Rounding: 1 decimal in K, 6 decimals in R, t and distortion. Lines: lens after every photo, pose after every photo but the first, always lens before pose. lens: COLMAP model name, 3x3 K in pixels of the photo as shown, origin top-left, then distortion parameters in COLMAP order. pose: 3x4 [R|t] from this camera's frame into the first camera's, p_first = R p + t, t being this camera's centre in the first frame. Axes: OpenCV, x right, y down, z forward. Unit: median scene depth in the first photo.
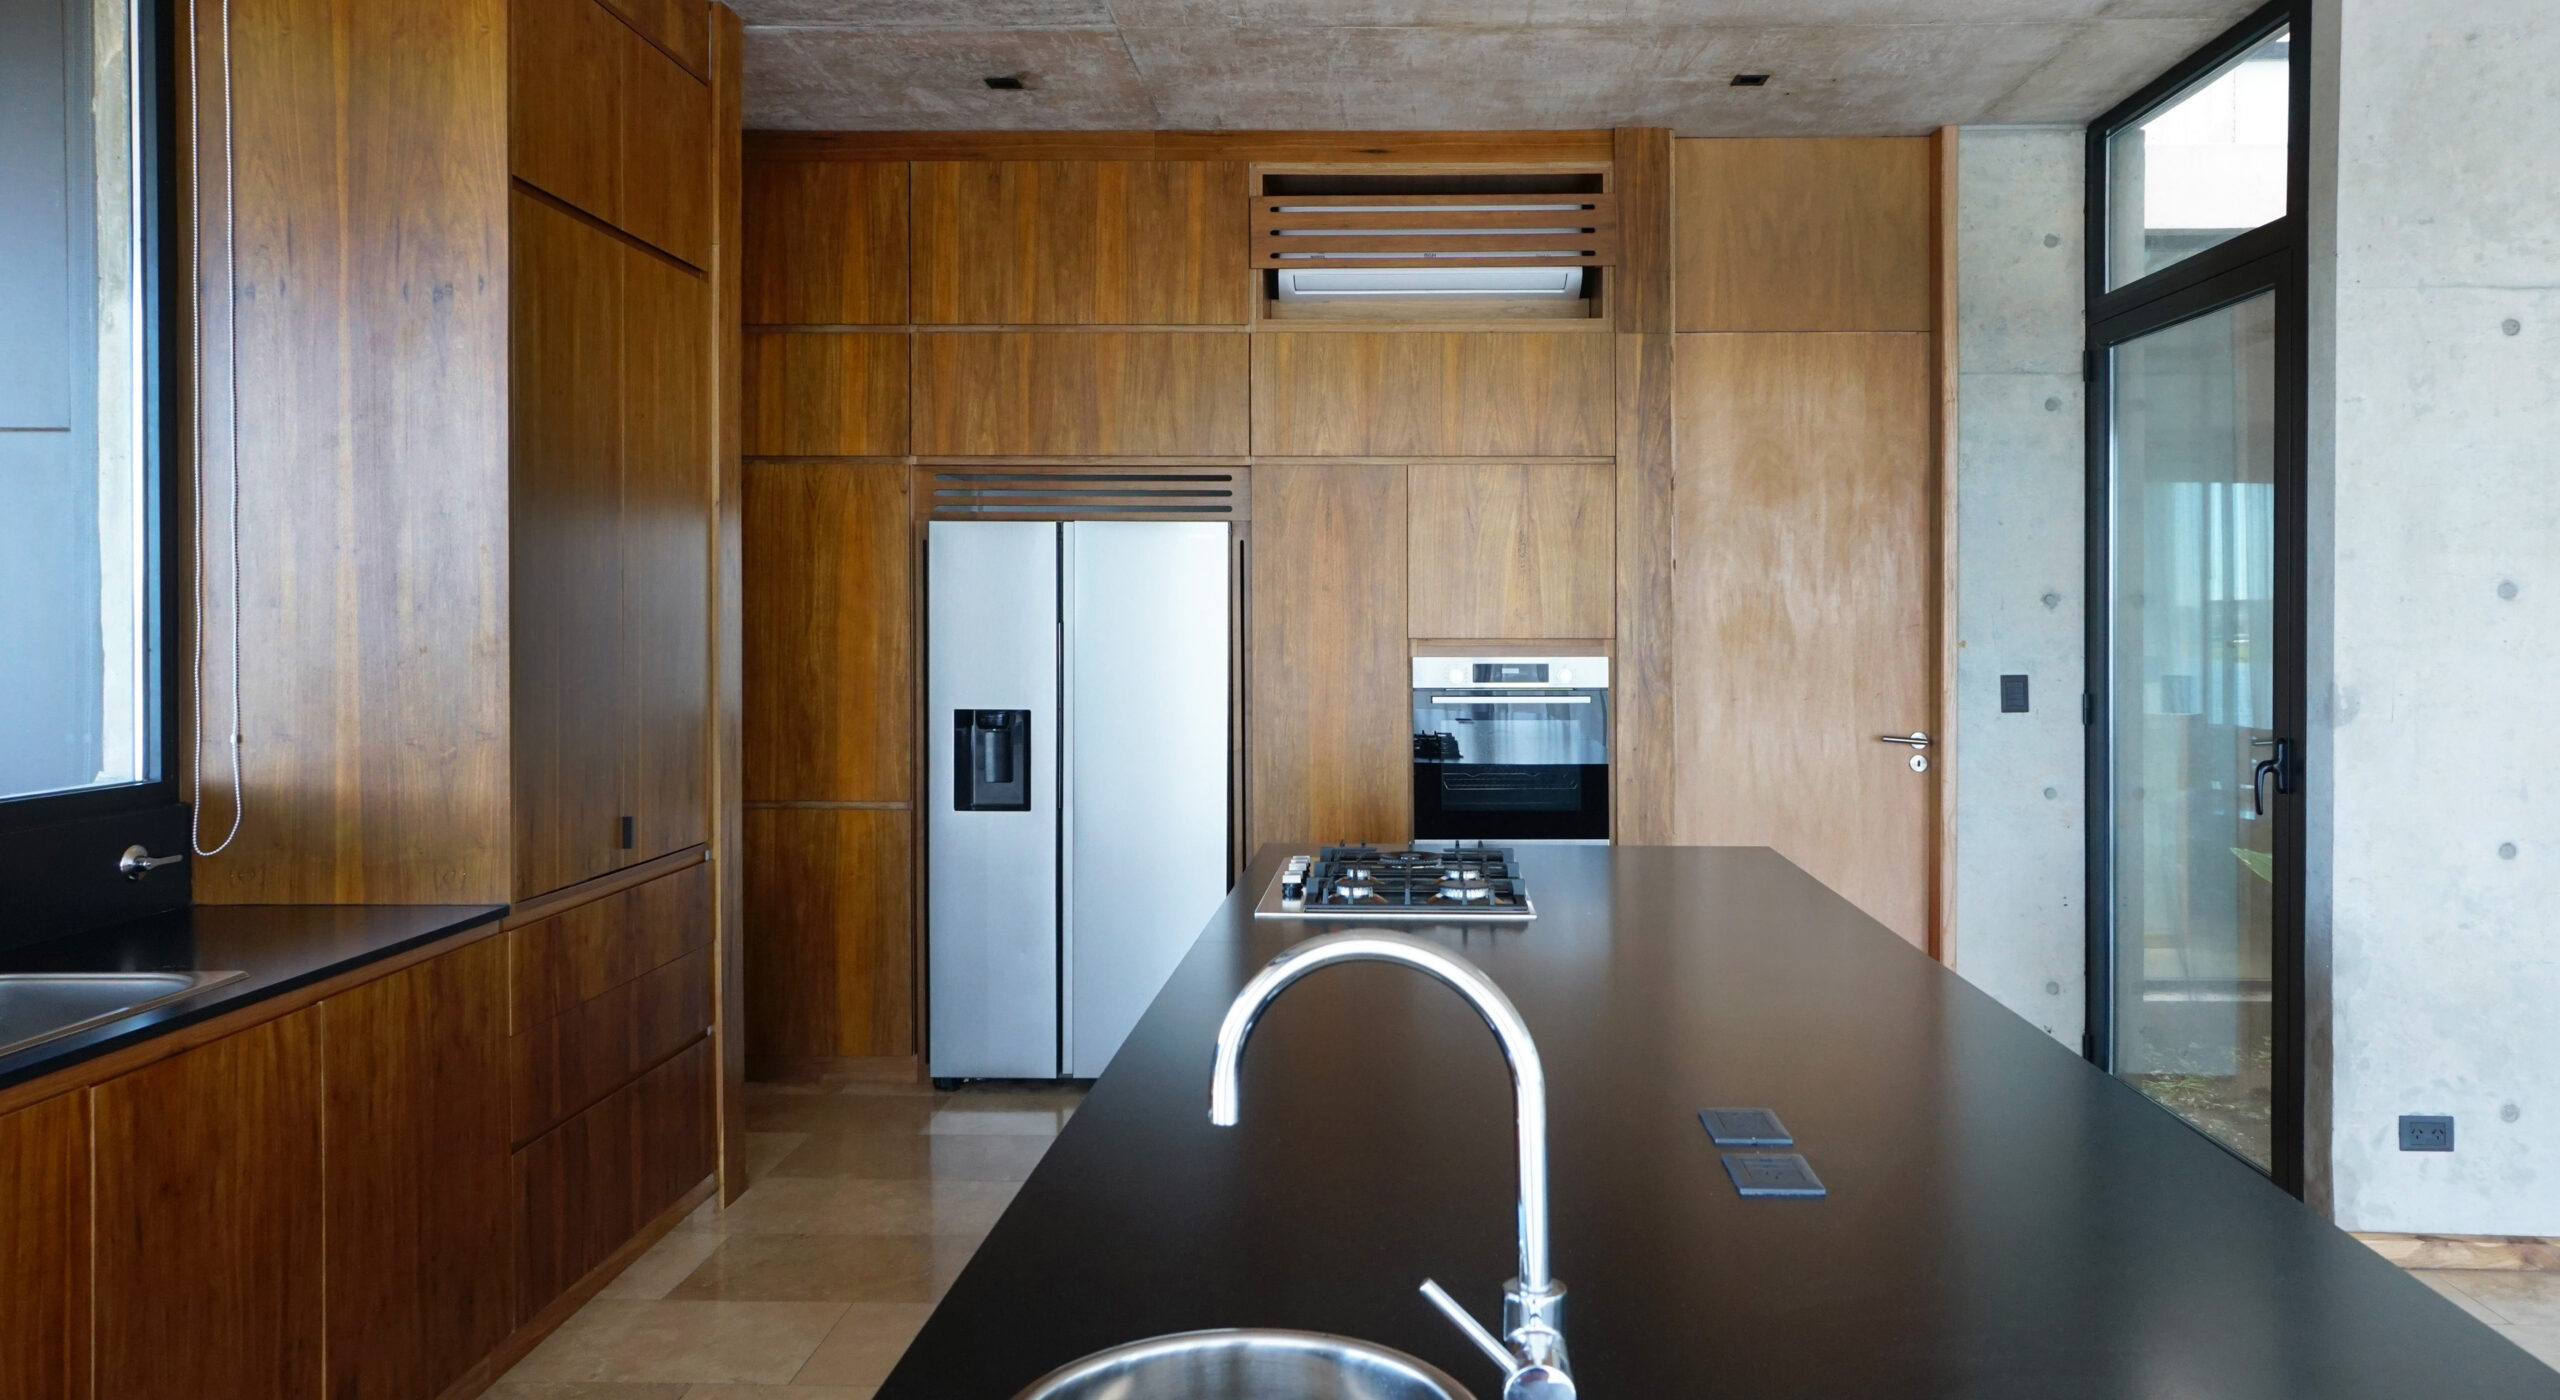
lens RADIAL K [[1781.4, 0, 1280.7], [0, 1781.4, 674.6], [0, 0, 1]] dist [-0.014048, -0.001119]
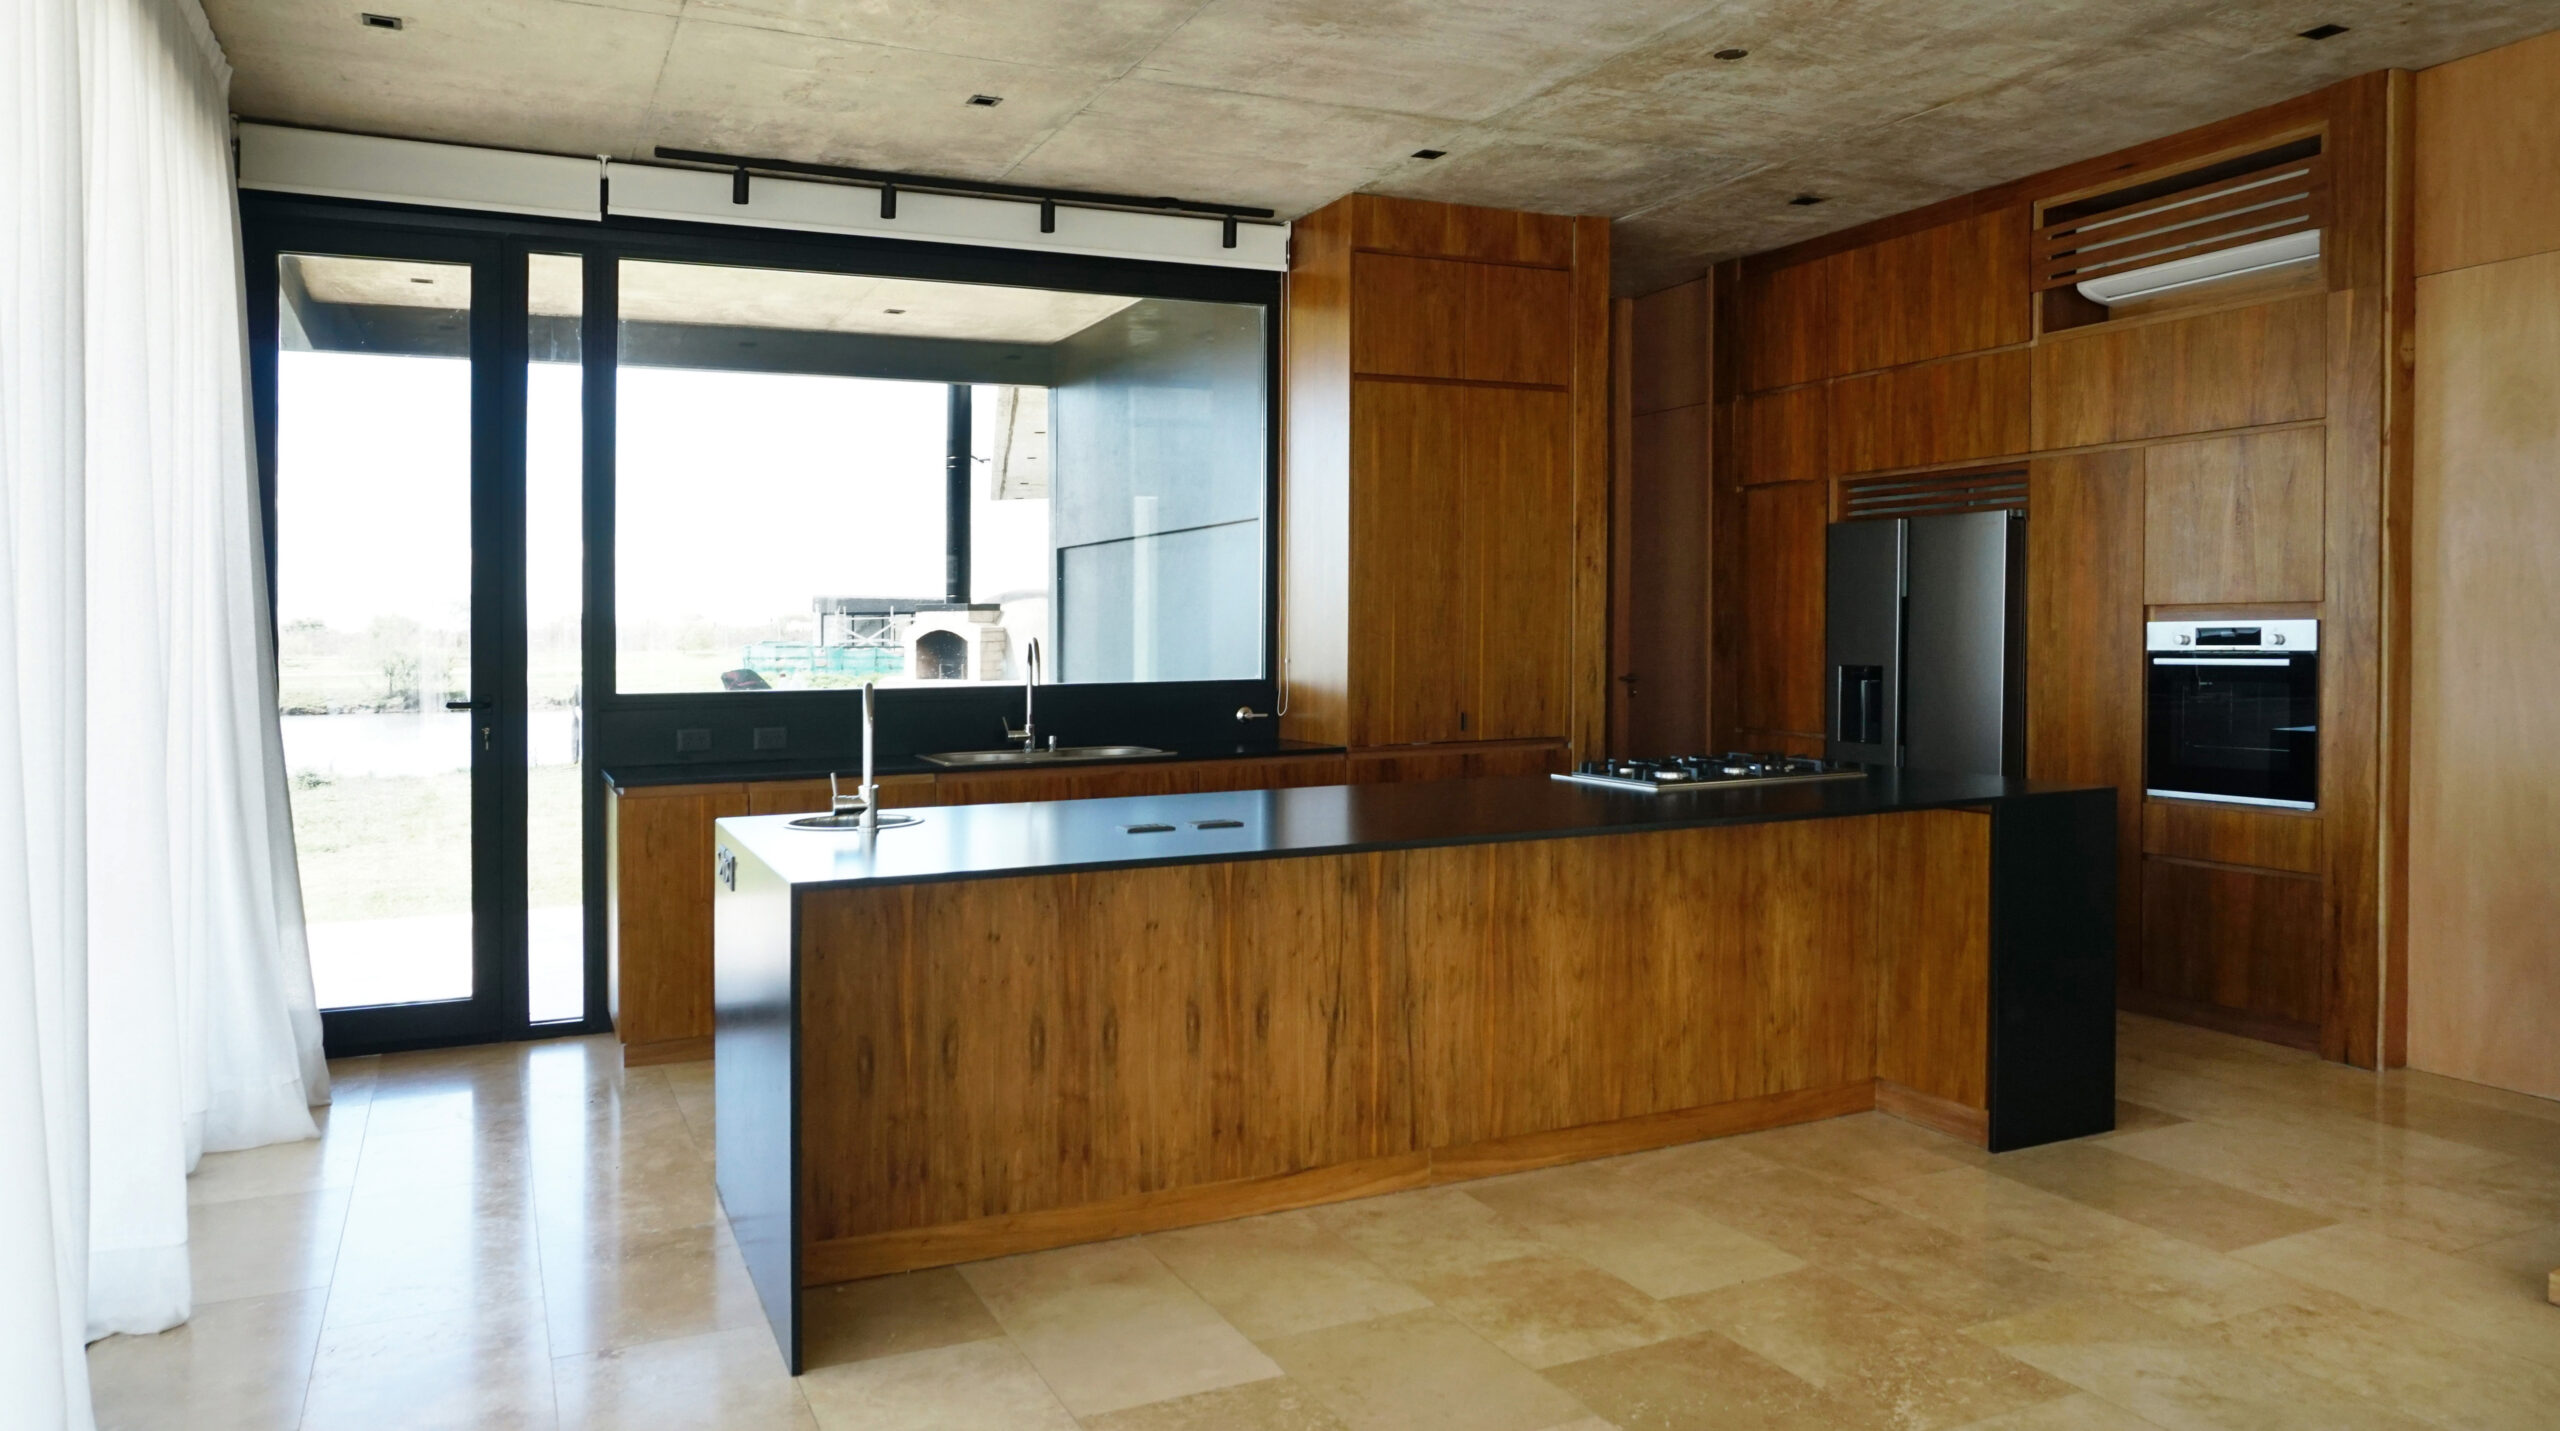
lens RADIAL K [[1718.2, 0, 1280.8], [0, 1718.2, 713.1], [0, 0, 1]] dist [-0.027102, 0.002948]
pose [[0.438562, 0.037457, -0.897920, 0.788637], [-0.012863, 0.999290, 0.035403, 0.015896], [0.898609, -0.003976, 0.438733, 0.058687]]
